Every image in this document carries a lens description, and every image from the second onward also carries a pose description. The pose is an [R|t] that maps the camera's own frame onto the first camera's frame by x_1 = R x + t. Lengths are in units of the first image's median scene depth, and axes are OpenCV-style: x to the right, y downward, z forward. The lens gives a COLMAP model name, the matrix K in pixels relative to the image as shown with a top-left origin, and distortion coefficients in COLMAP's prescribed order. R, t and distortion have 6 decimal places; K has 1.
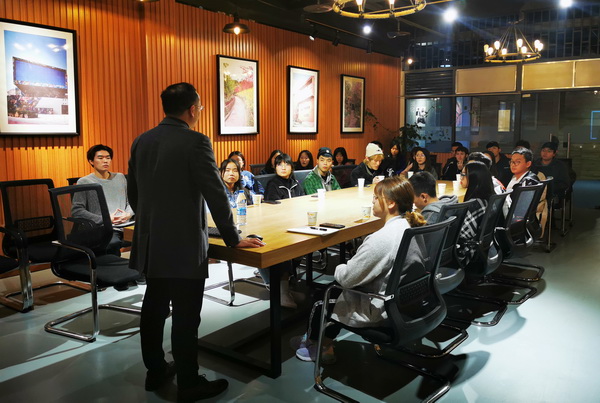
lens RADIAL K [[497.9, 0, 302.5], [0, 497.9, 187.6], [0, 0, 1]] dist [0.008584, 0.003823]
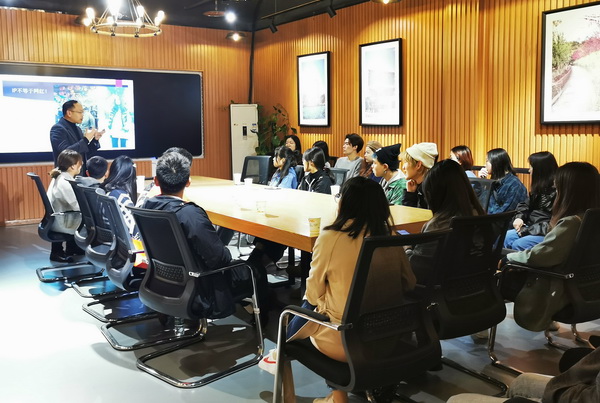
lens RADIAL K [[577.9, 0, 299.8], [0, 577.9, 181.9], [0, 0, 1]] dist [0.009992, 0.005984]
pose [[-0.308417, 0.100131, -0.945966, 0.727809], [-0.092586, 0.986563, 0.134614, -0.104304], [0.946735, 0.129101, -0.295002, 0.922881]]
